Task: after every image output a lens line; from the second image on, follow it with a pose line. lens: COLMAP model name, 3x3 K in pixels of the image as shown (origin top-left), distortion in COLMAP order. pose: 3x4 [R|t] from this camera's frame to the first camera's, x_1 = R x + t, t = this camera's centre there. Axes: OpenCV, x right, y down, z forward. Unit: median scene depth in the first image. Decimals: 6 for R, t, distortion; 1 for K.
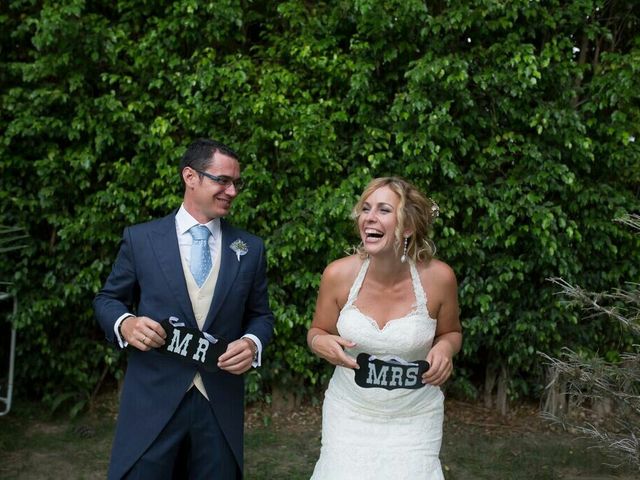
lens RADIAL K [[697.8, 0, 318.5], [0, 697.8, 240.5], [0, 0, 1]] dist [-0.030306, 0.000000]
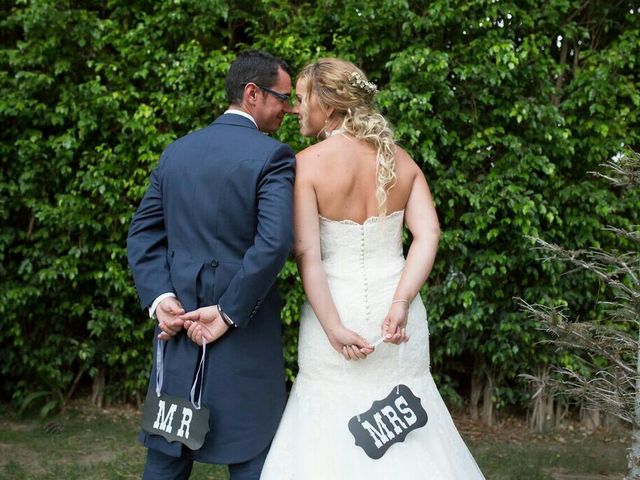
lens RADIAL K [[697.8, 0, 319.6], [0, 697.8, 239.2], [0, 0, 1]] dist [-0.030306, 0.000000]
pose [[0.999862, 0.014123, 0.008762, 0.020272], [-0.013178, 0.994912, -0.099878, 0.110874], [-0.010128, 0.099748, 0.994961, 0.013383]]
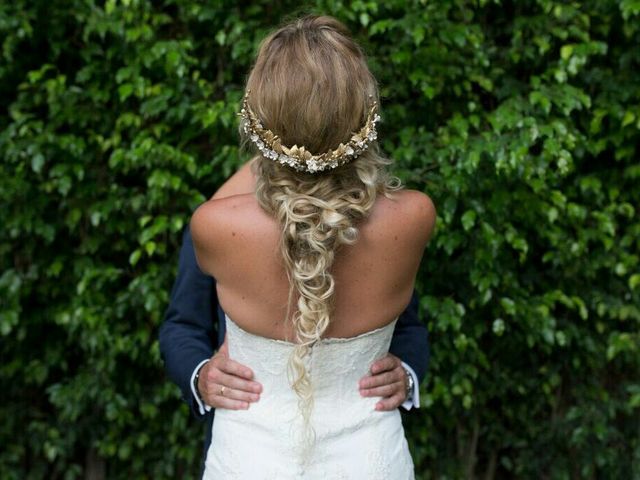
lens RADIAL K [[697.8, 0, 319.4], [0, 697.8, 240.2], [0, 0, 1]] dist [-0.030306, 0.000000]
pose [[0.996941, -0.002447, -0.078123, -0.050402], [0.002606, 0.999995, 0.001937, 0.005324], [0.078118, -0.002135, 0.996942, 0.505550]]
